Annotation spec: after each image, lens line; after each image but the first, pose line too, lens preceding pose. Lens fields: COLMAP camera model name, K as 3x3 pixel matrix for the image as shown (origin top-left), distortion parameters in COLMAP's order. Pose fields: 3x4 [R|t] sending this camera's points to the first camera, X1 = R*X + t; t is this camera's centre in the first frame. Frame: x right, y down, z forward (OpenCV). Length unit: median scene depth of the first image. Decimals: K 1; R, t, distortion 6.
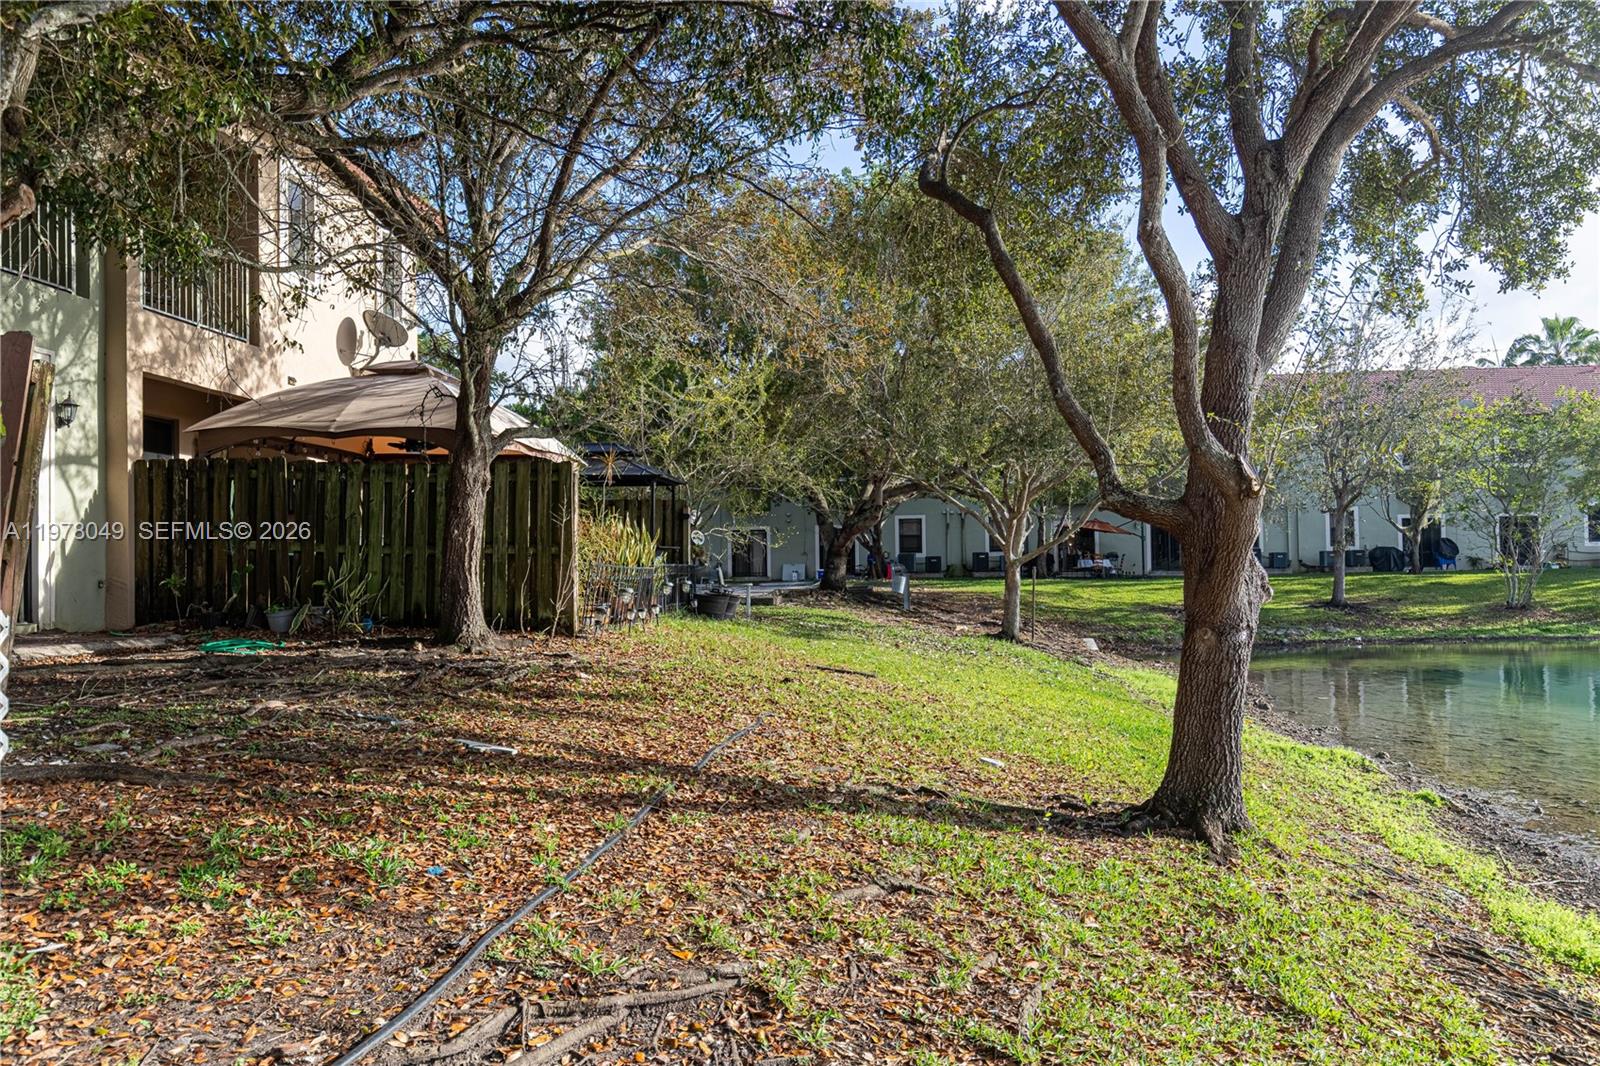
lens RADIAL K [[1141.8, 0, 803.5], [0, 1141.8, 569.5], [0, 0, 1]] dist [-0.001625, -0.000974]
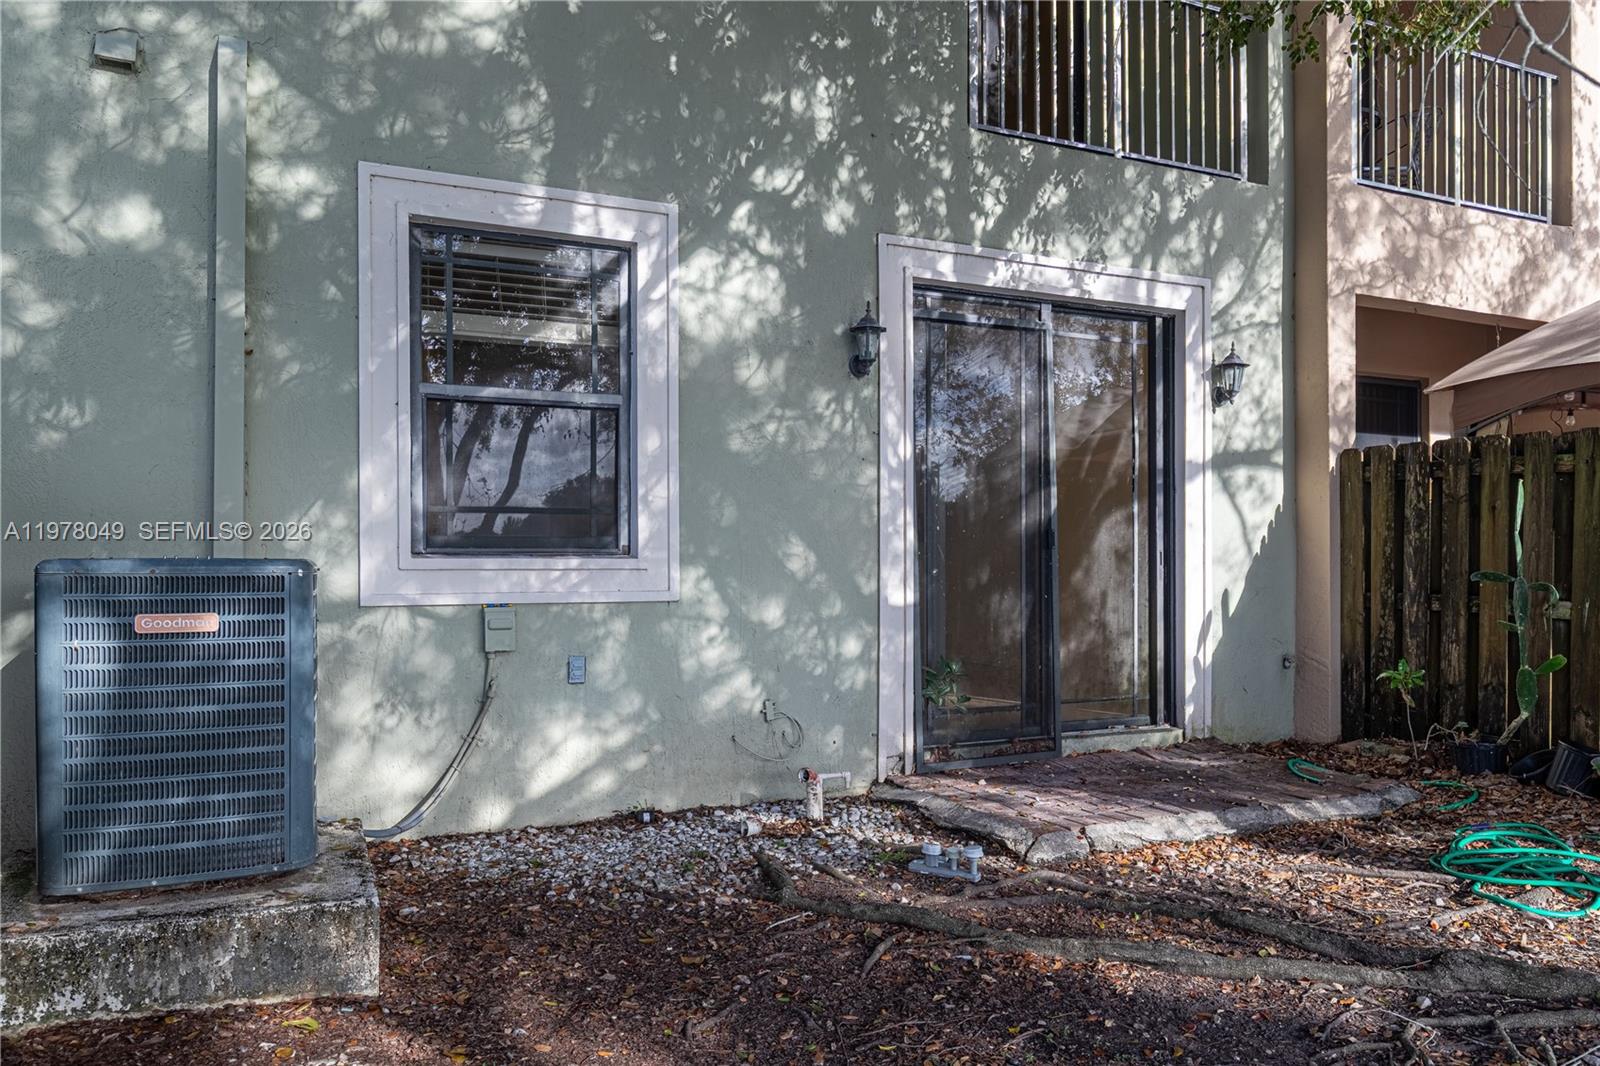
lens RADIAL K [[1141.8, 0, 799.9], [0, 1141.8, 562.6], [0, 0, 1]] dist [-0.001625, -0.000974]
pose [[0.524942, 0.006710, -0.851111, -0.243933], [-0.004064, 0.999977, 0.005377, -0.042635], [0.851128, 0.000636, 0.524958, 0.475138]]
